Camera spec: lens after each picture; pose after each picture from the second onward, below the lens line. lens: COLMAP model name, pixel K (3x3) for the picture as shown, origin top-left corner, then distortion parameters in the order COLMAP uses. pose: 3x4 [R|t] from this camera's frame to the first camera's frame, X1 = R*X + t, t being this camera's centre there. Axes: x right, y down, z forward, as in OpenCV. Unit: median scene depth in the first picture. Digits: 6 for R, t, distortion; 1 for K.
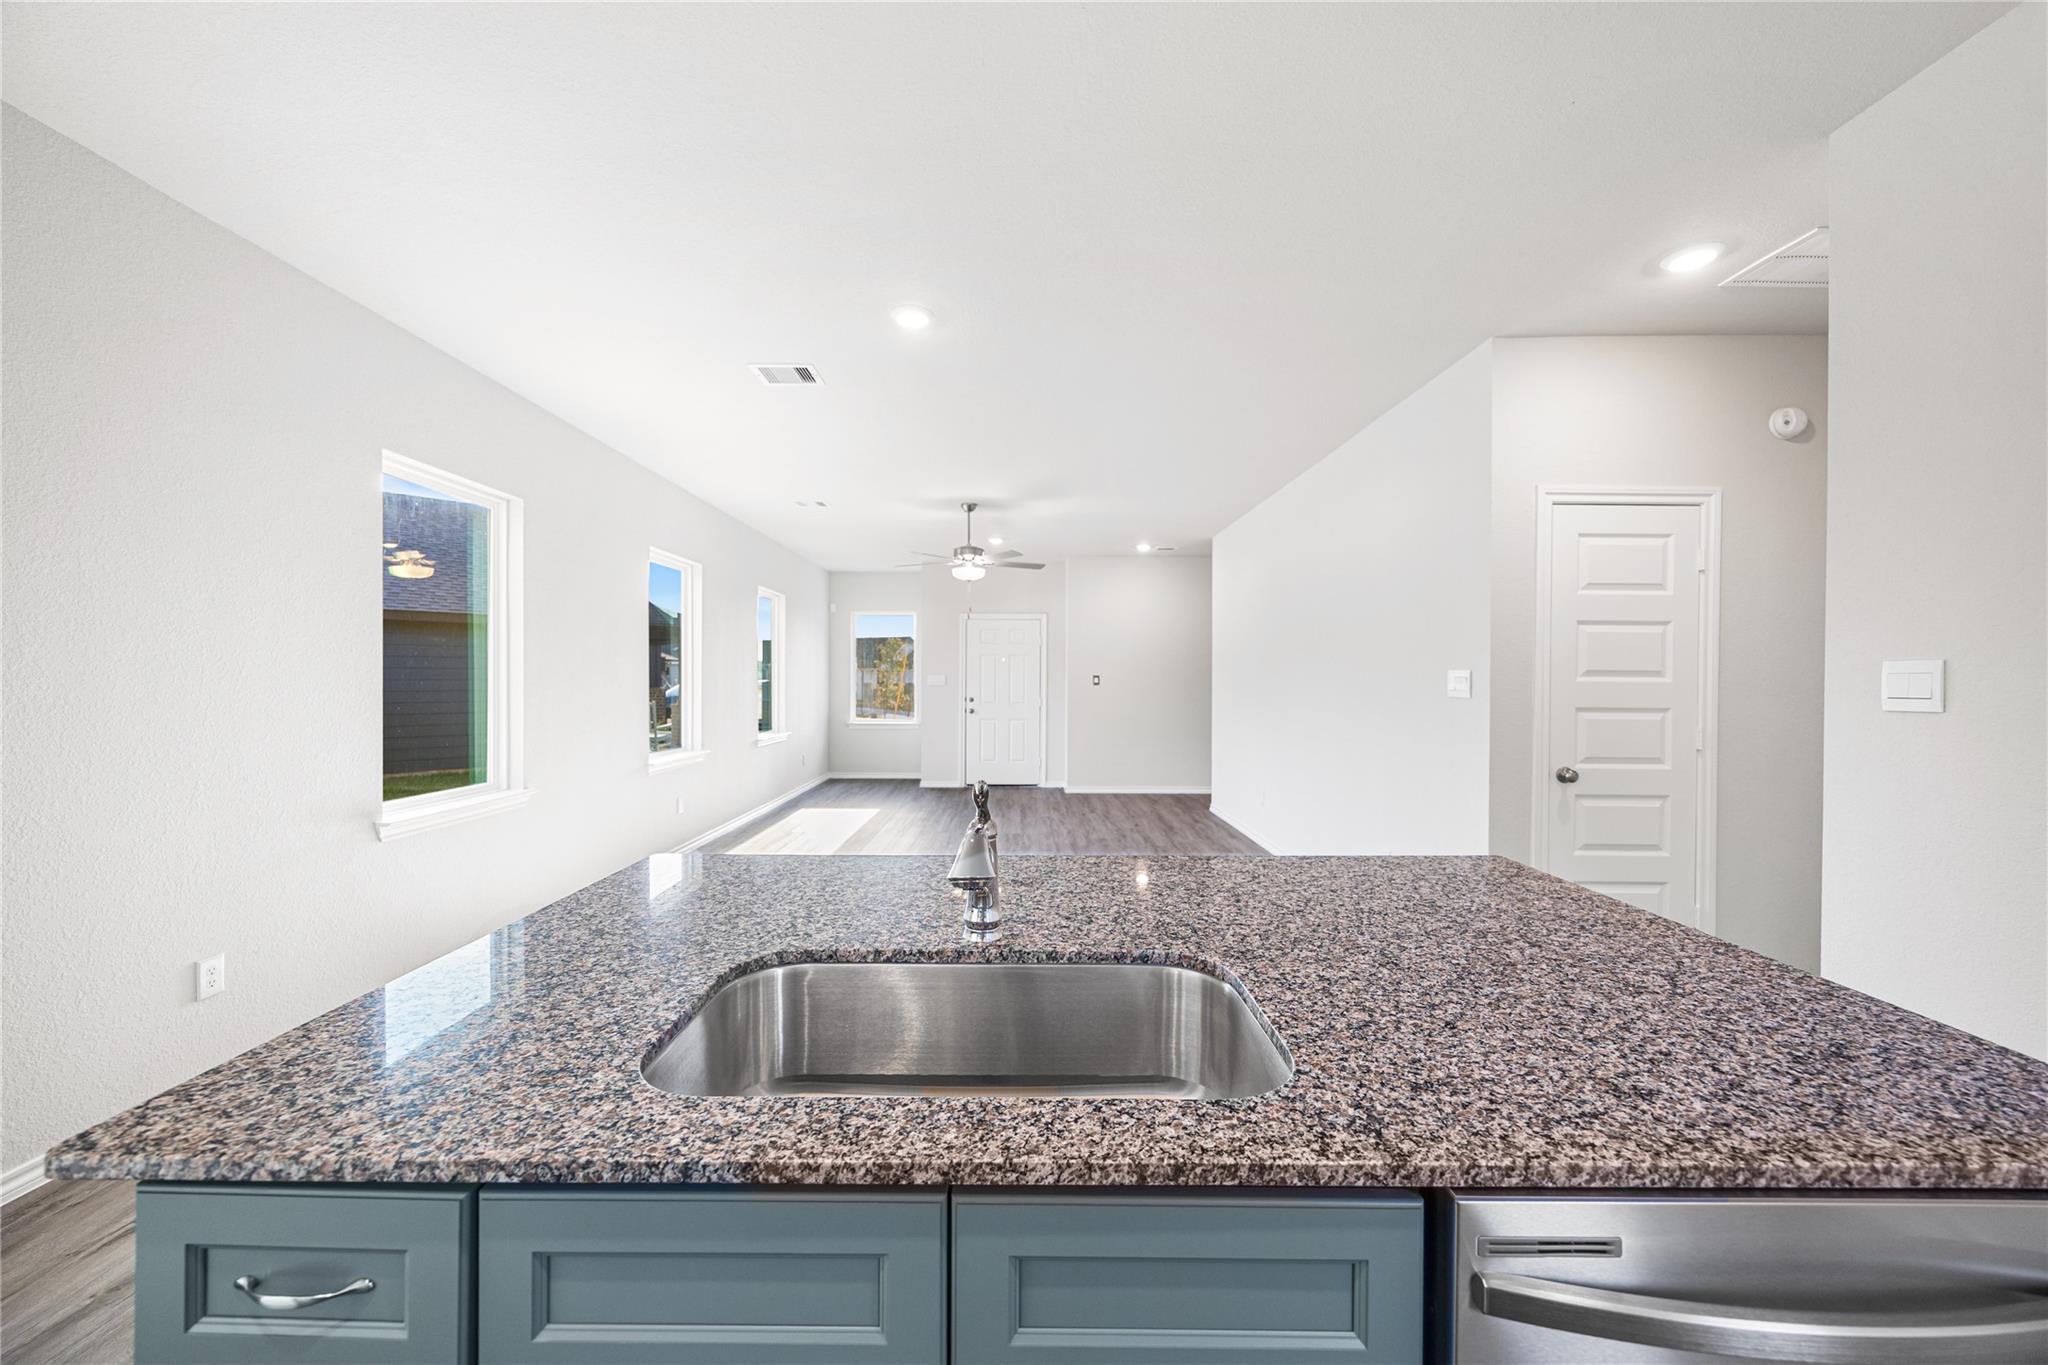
lens RADIAL K [[783.1, 0, 1021.8], [0, 783.1, 685.3], [0, 0, 1]] dist [-0.000251, -0.000628]
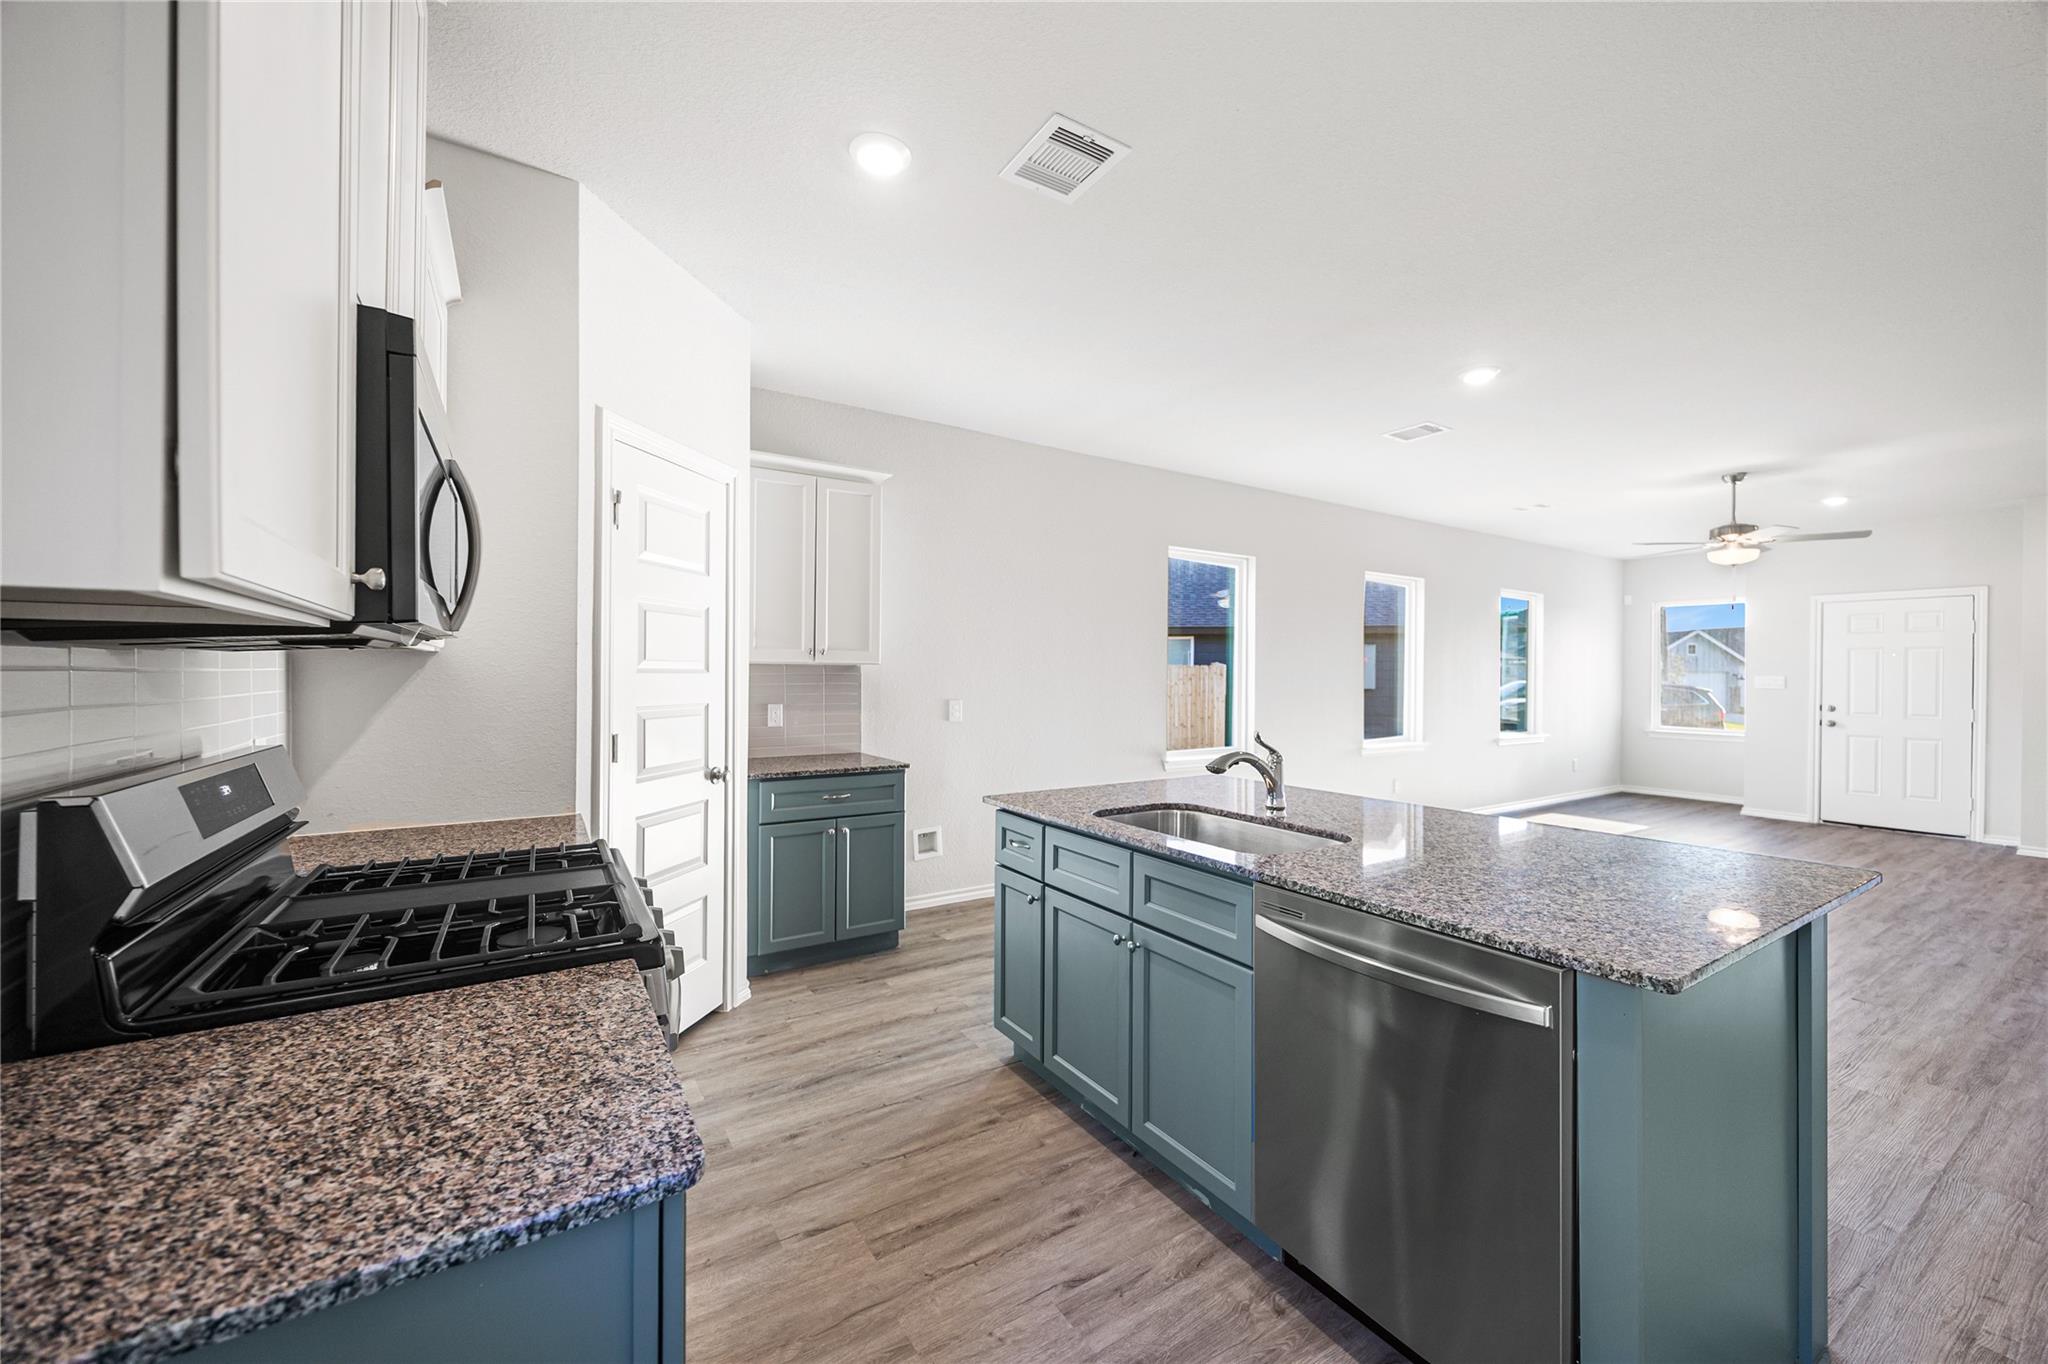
lens RADIAL K [[783.1, 0, 1018.7], [0, 783.1, 675.7], [0, 0, 1]] dist [-0.000251, -0.000628]
pose [[0.532785, 0.002648, -0.846247, 0.240018], [-0.012842, 0.999905, -0.004956, 0.000296], [0.846153, 0.013508, 0.532768, -0.106051]]
